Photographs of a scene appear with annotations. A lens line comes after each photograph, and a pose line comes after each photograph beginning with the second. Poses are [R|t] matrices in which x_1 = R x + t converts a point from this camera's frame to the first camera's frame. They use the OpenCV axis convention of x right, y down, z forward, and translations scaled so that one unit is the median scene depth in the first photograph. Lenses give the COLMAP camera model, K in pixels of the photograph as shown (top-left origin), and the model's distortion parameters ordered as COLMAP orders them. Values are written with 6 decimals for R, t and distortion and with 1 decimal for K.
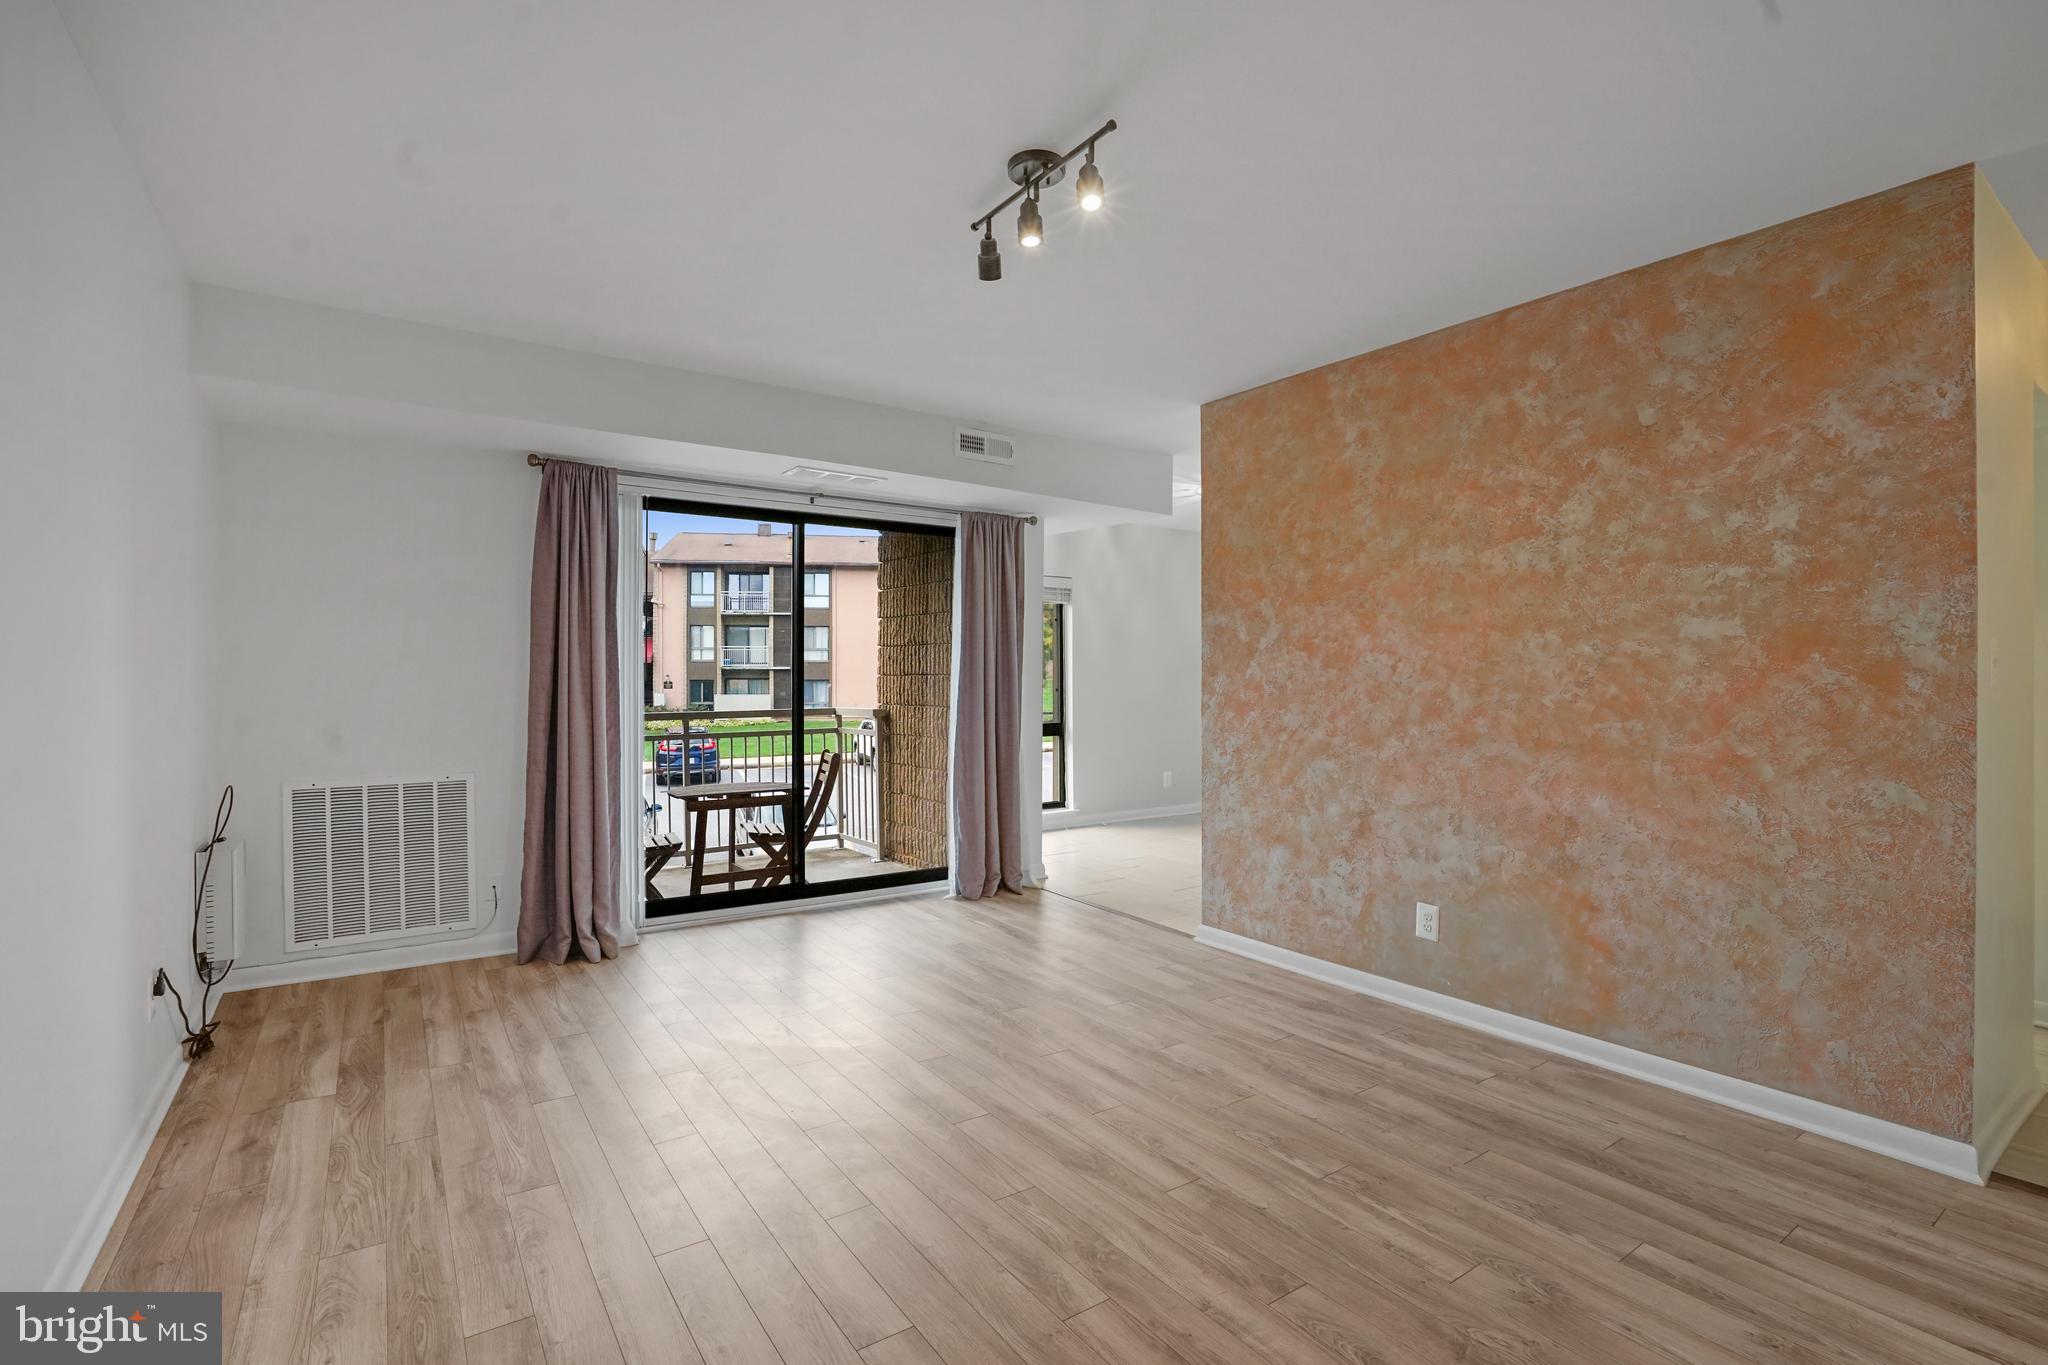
lens RADIAL K [[948.5, 0, 1020.4], [0, 948.5, 674.9], [0, 0, 1]] dist [-0.058979, 0.022041]
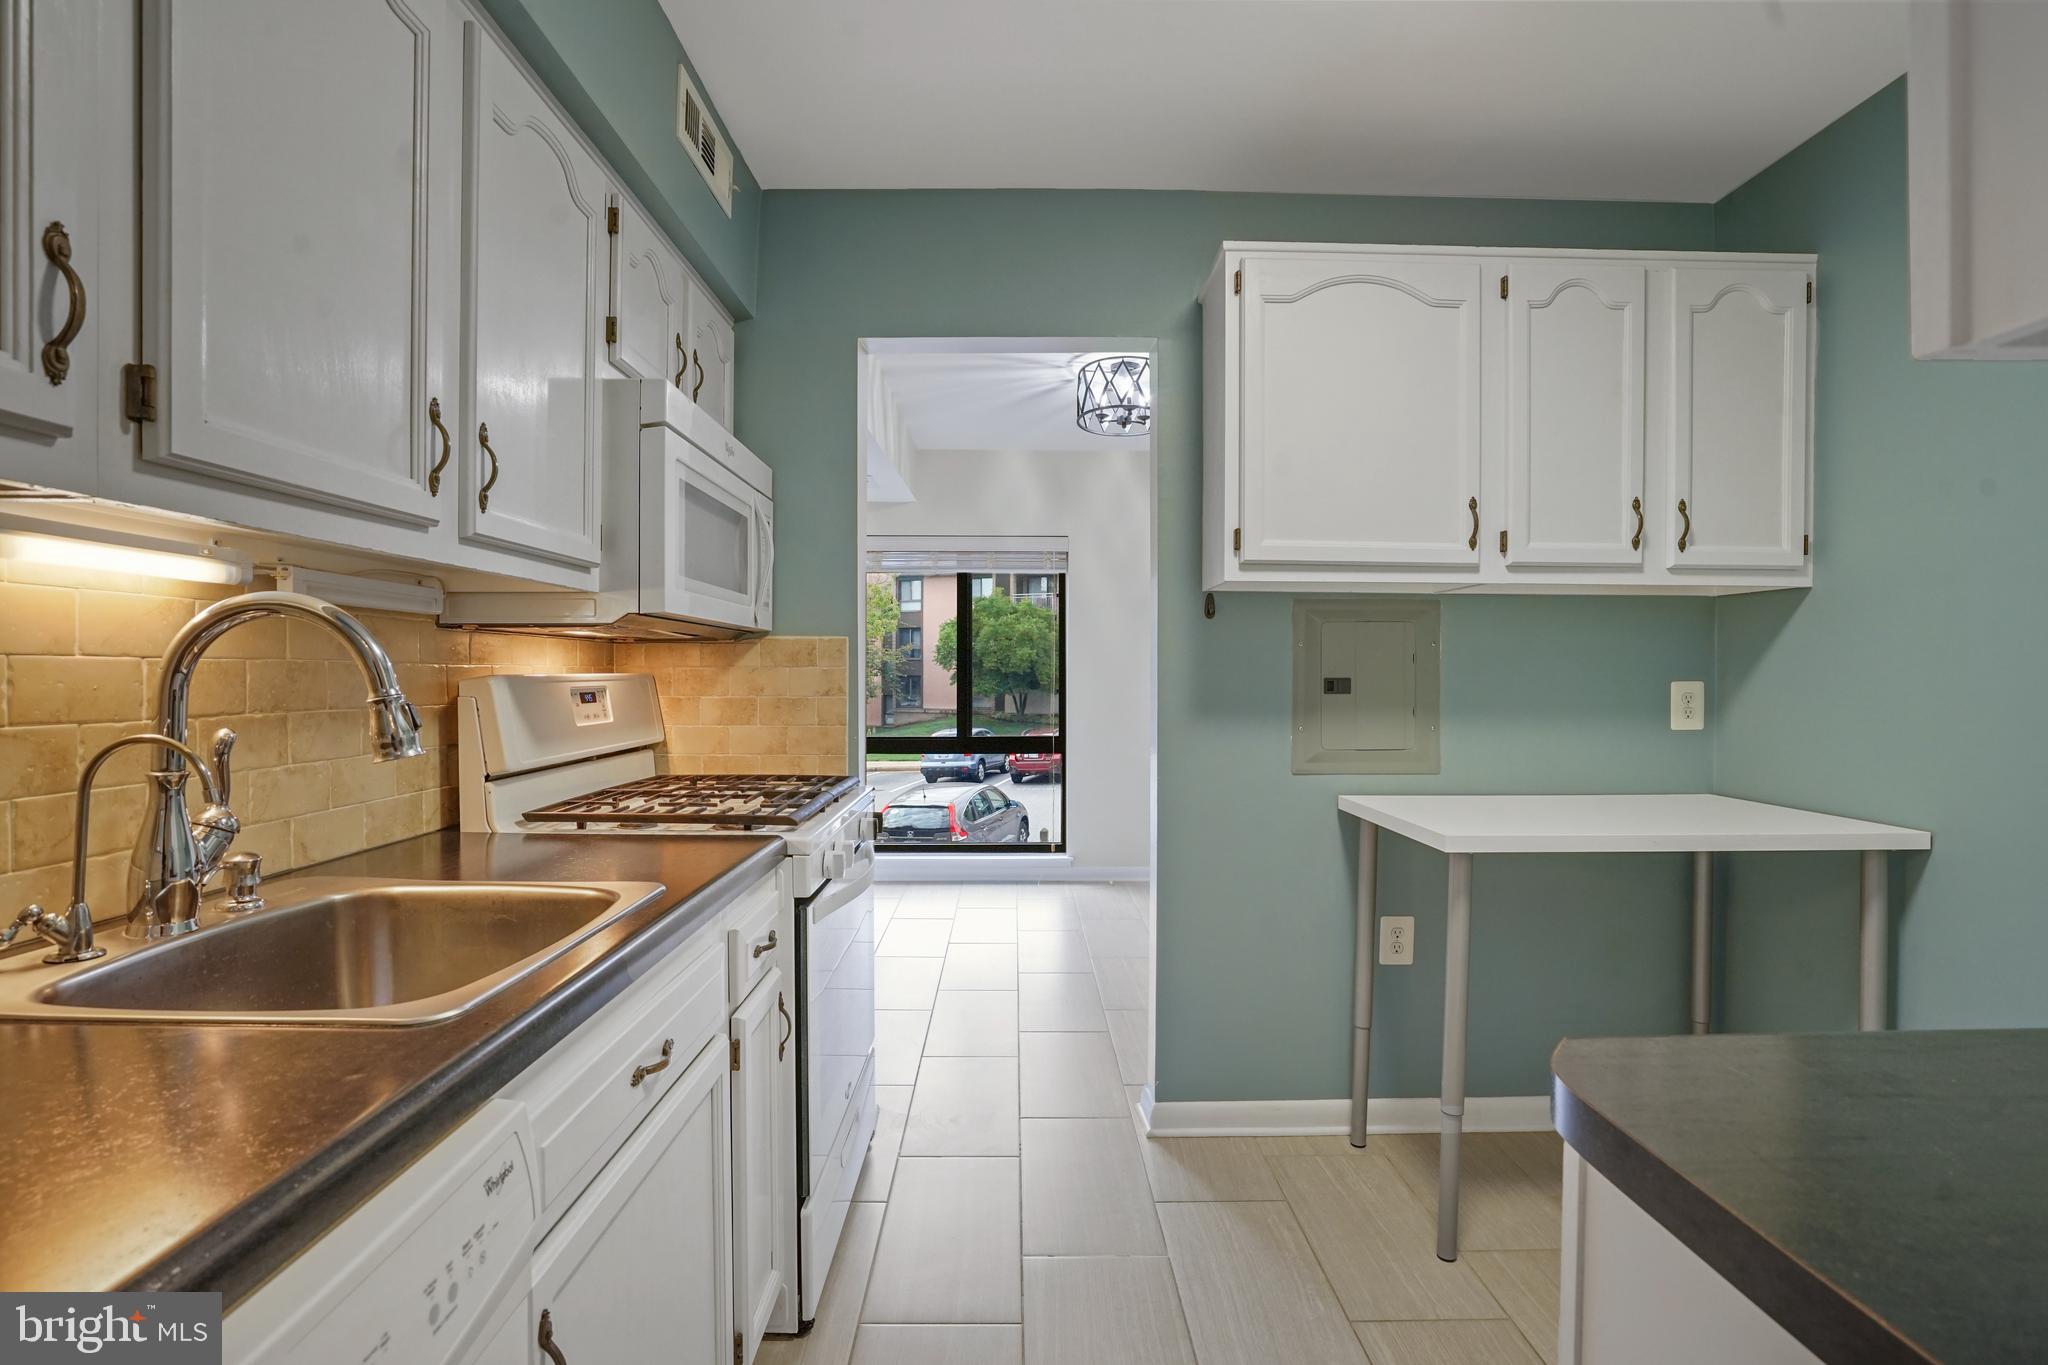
lens RADIAL K [[948.5, 0, 1028.3], [0, 948.5, 683.5], [0, 0, 1]] dist [-0.058979, 0.022041]
pose [[0.826478, 0.009833, -0.562883, 0.924698], [-0.003618, 0.999920, 0.012155, 0.001705], [0.562957, -0.008010, 0.826447, 0.822449]]
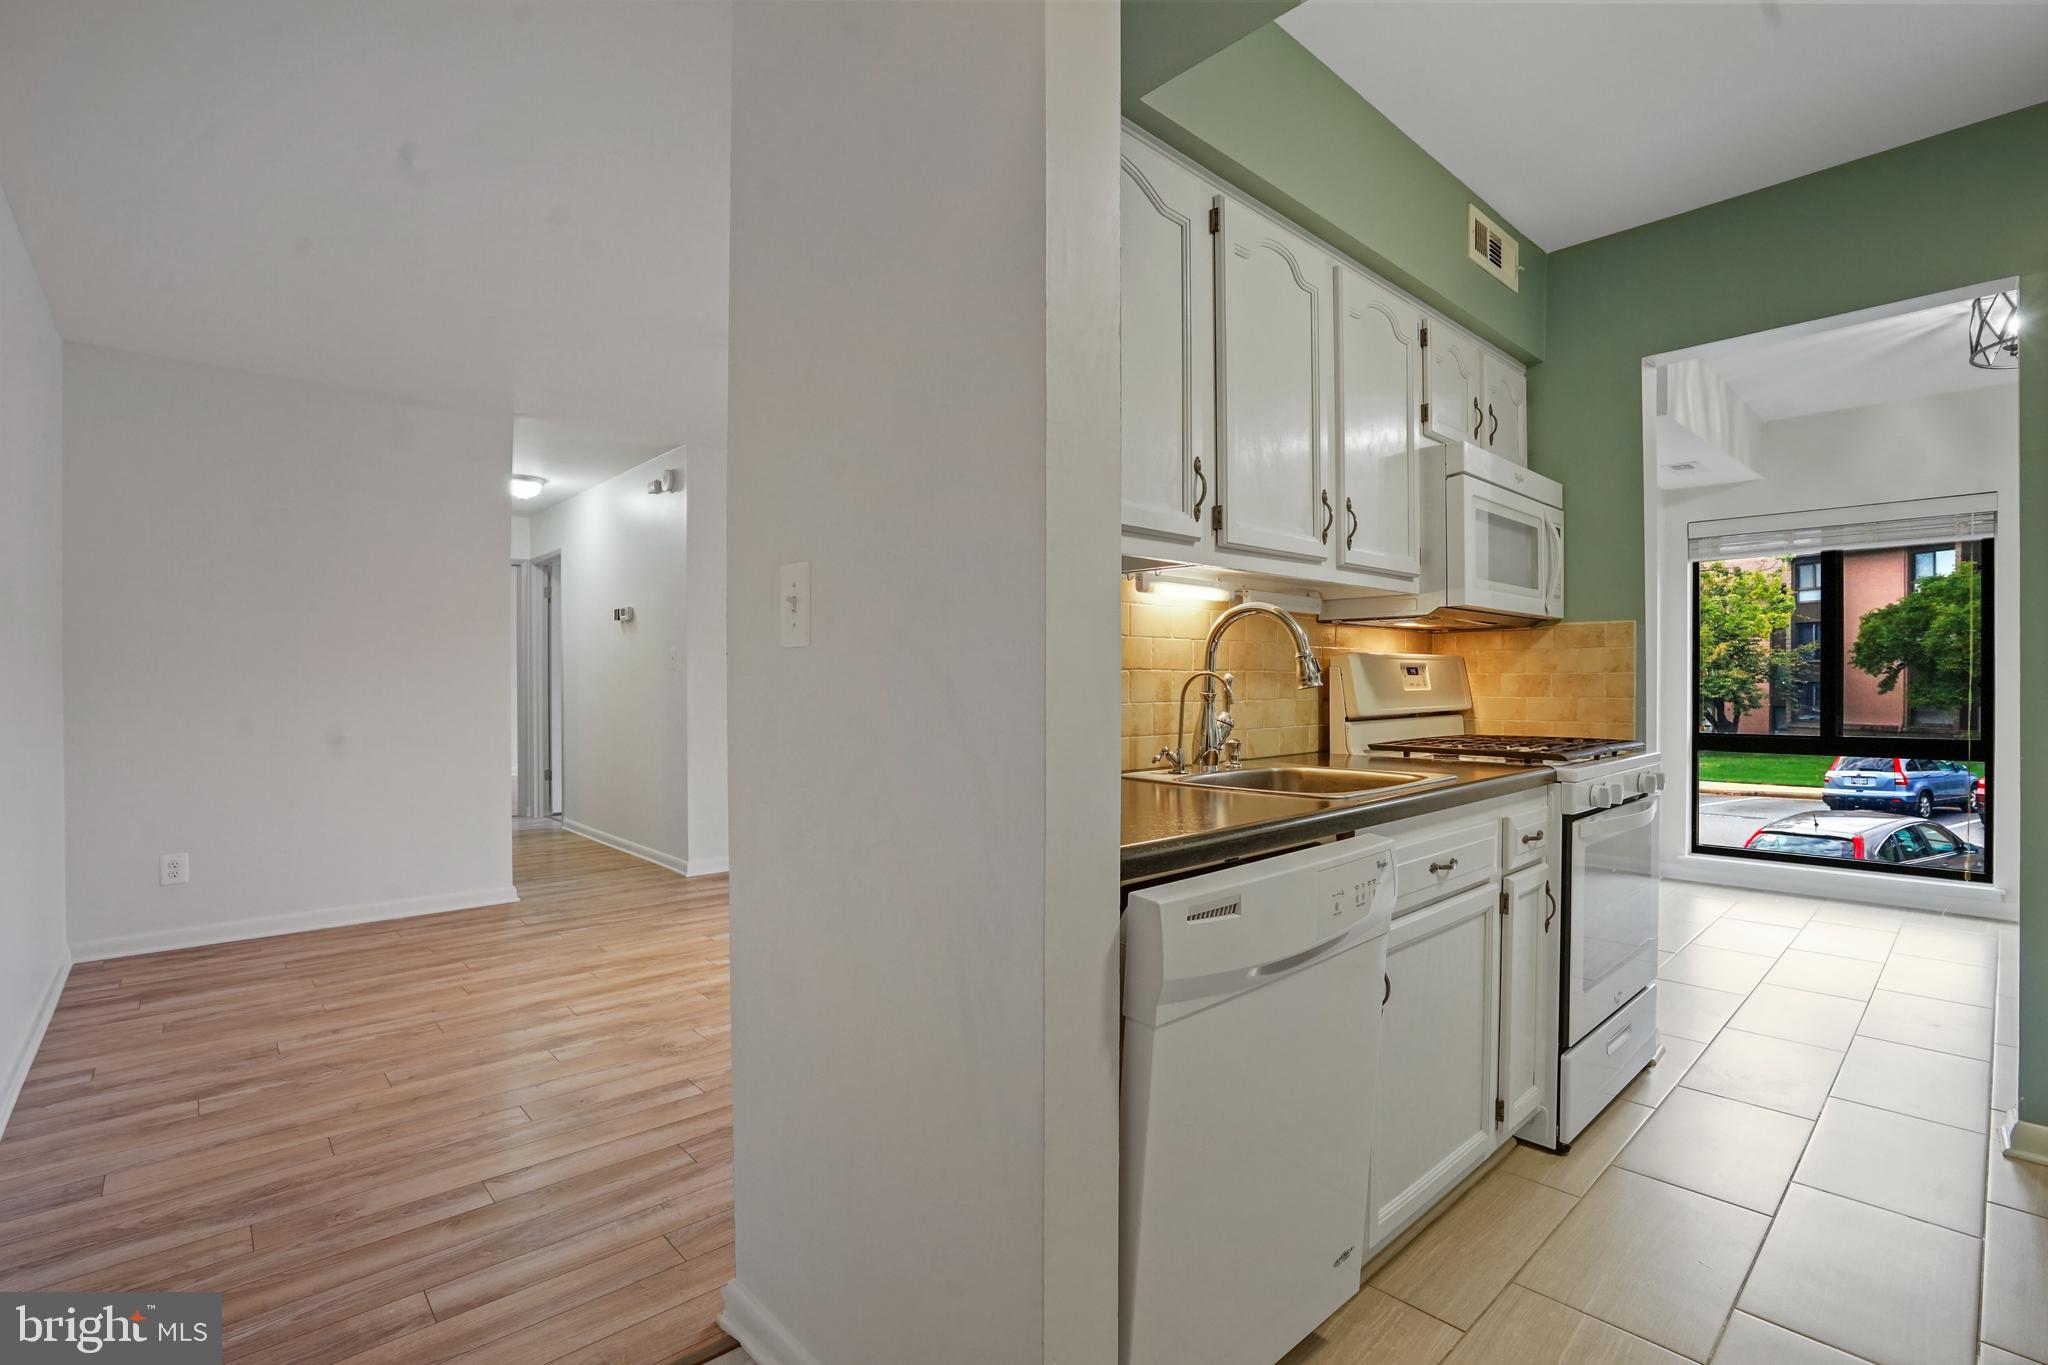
lens RADIAL K [[948.5, 0, 1011.1], [0, 948.5, 689.5], [0, 0, 1]] dist [-0.058979, 0.022041]
pose [[0.123805, 0.008955, -0.992266, 1.129395], [0.002210, 0.999954, 0.009300, 0.025485], [0.992304, -0.003344, 0.123779, 0.706834]]
